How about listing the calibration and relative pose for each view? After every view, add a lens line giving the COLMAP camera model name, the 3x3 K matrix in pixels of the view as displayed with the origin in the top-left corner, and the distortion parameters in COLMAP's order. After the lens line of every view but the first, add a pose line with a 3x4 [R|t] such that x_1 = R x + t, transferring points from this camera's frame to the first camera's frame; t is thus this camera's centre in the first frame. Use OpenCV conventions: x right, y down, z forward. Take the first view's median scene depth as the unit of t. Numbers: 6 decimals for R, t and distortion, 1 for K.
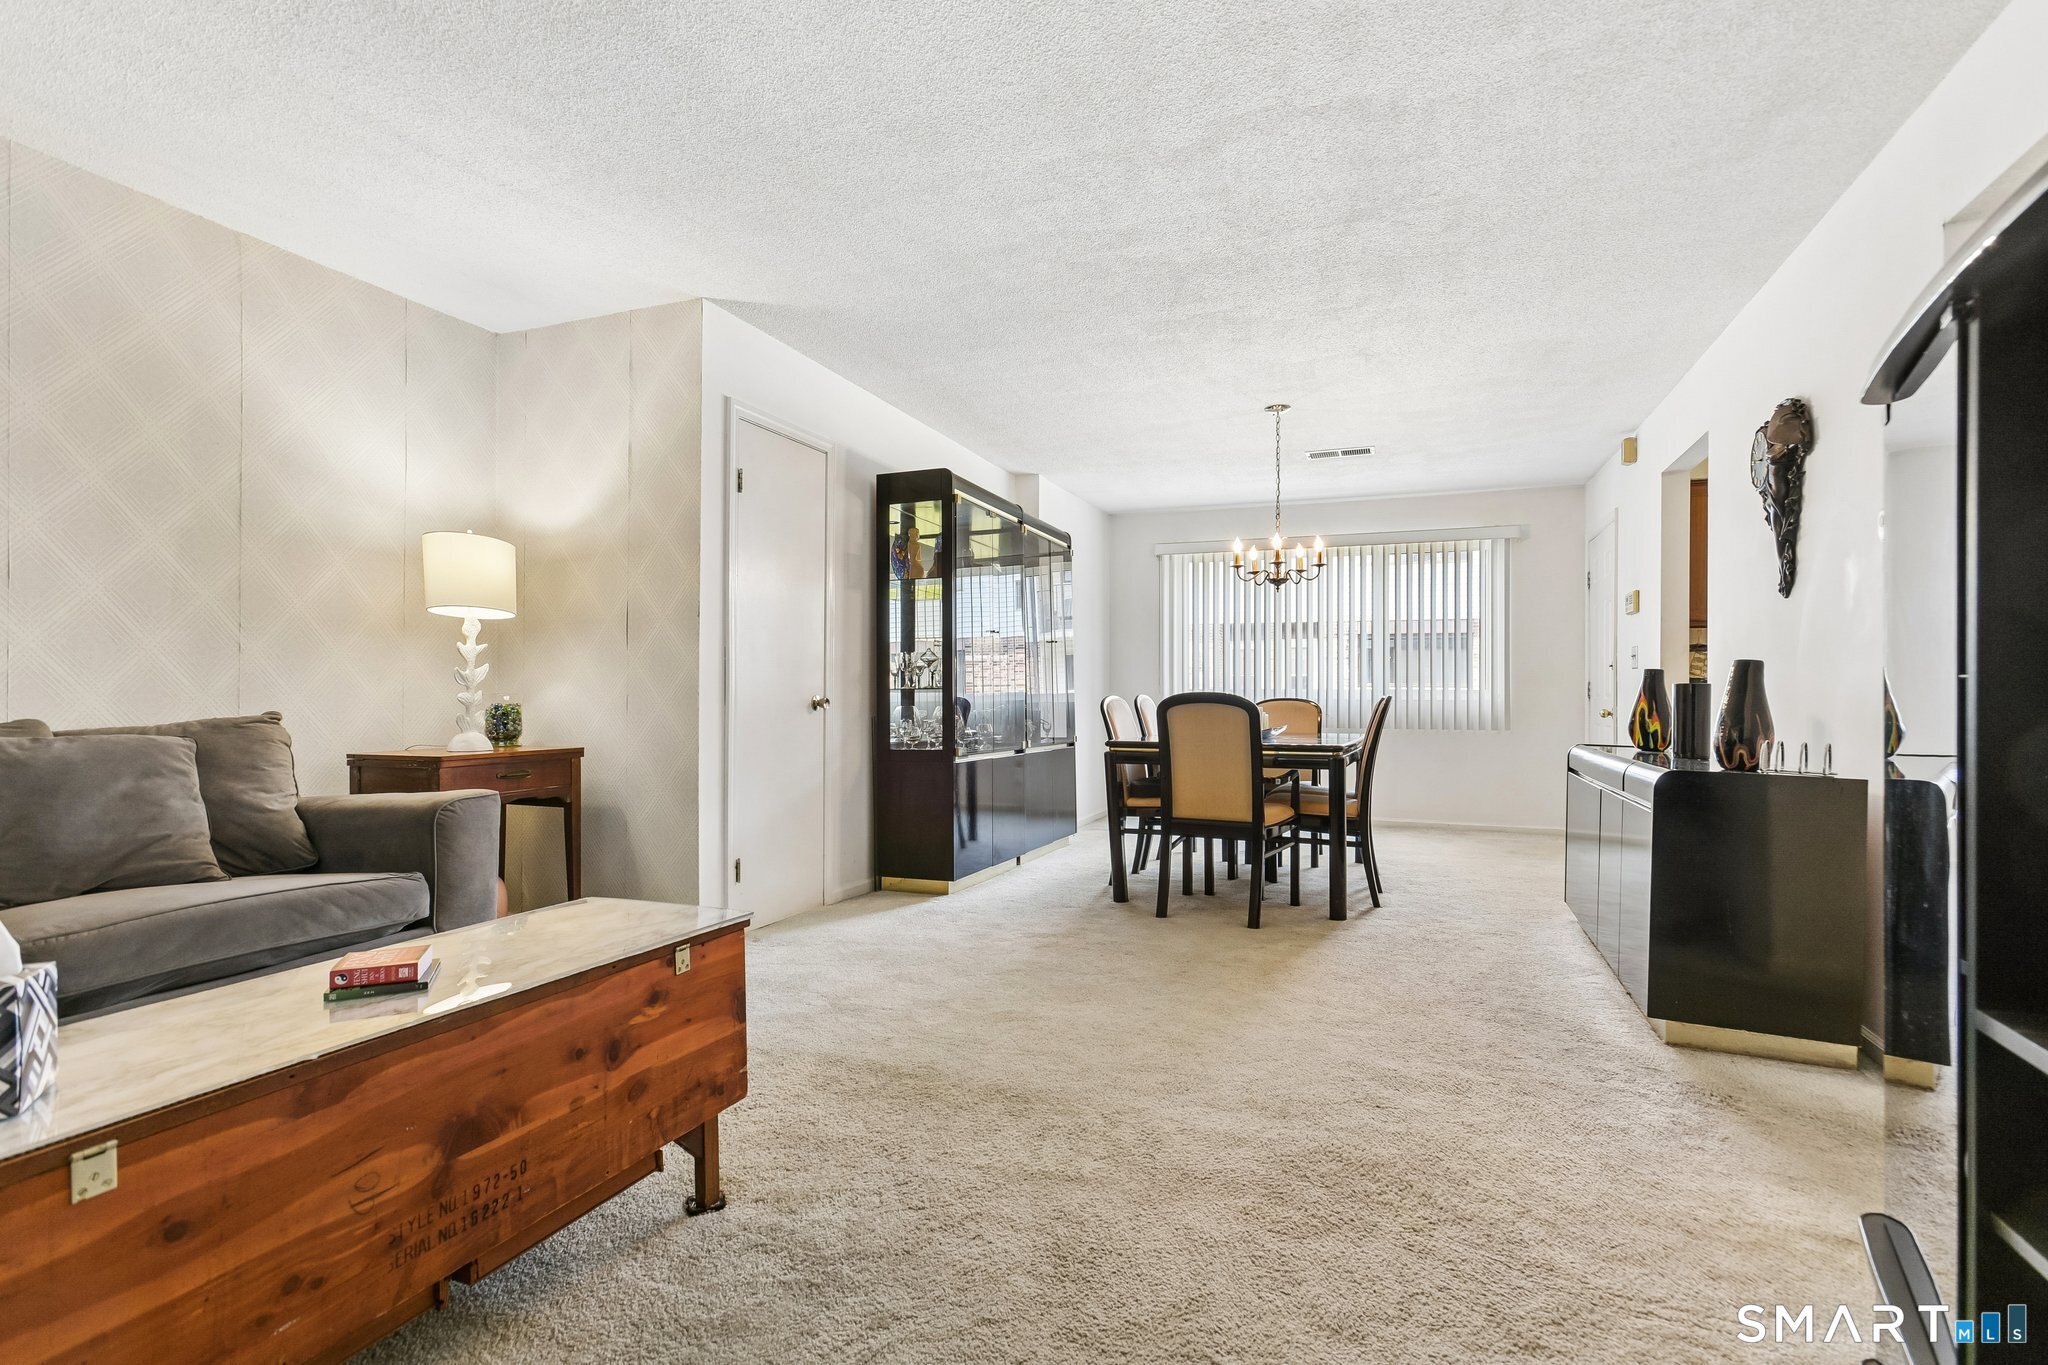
lens RADIAL K [[981.5, 0, 1038.7], [0, 981.5, 696.6], [0, 0, 1]] dist [-0.006158, 0.008860]
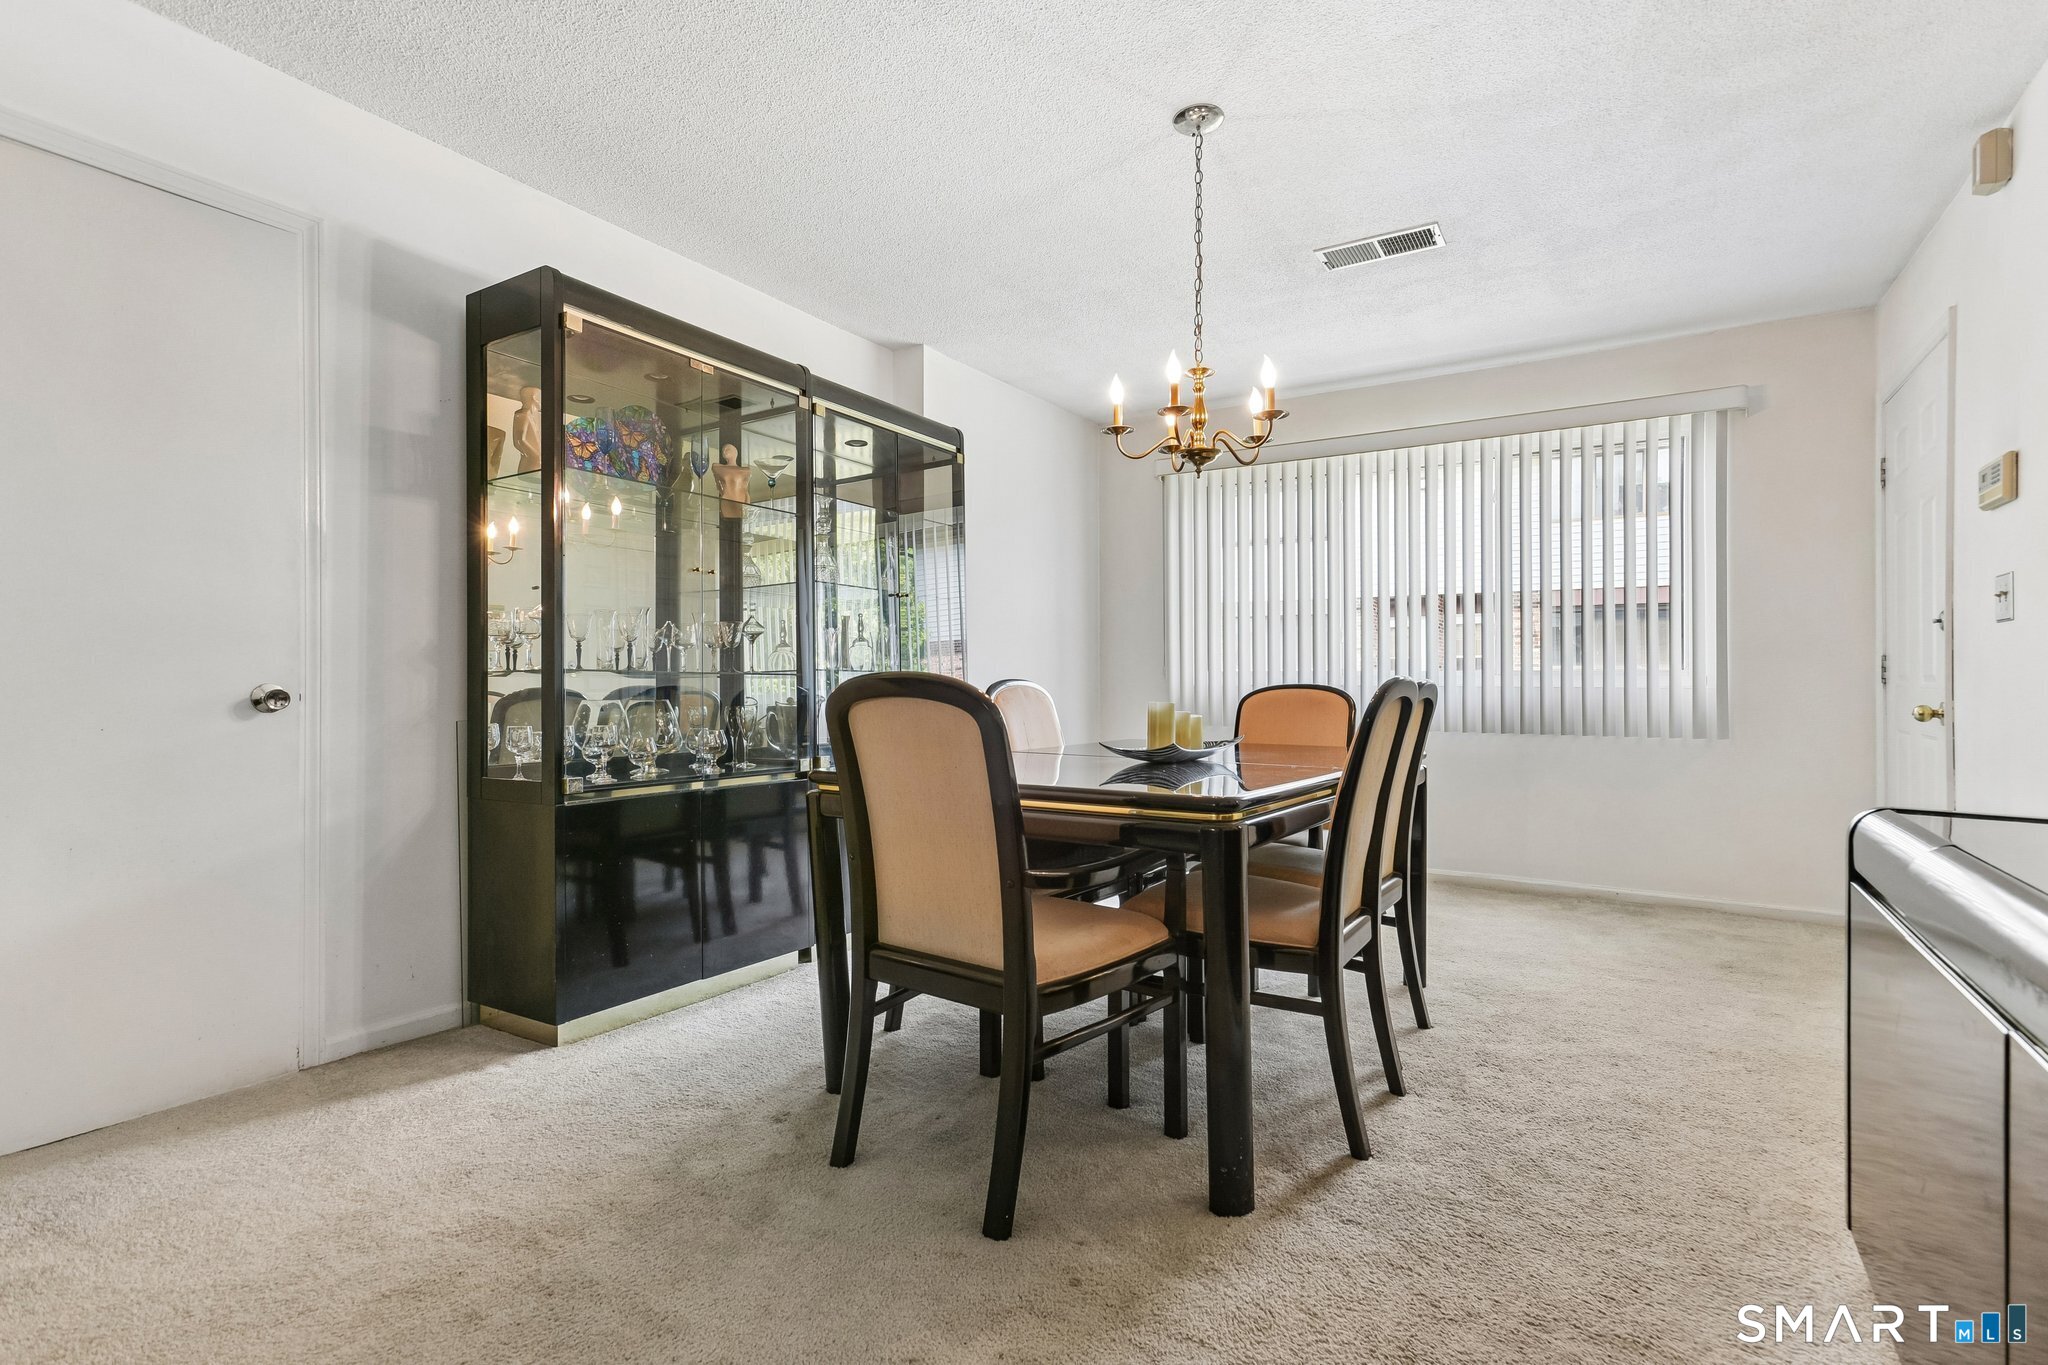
lens RADIAL K [[981.5, 0, 1038.9], [0, 981.5, 684.7], [0, 0, 1]] dist [-0.006158, 0.008860]
pose [[0.982670, -0.003200, -0.185335, 0.266195], [0.003286, 0.999995, 0.000161, 0.001060], [0.185334, -0.000768, 0.982675, 0.501054]]
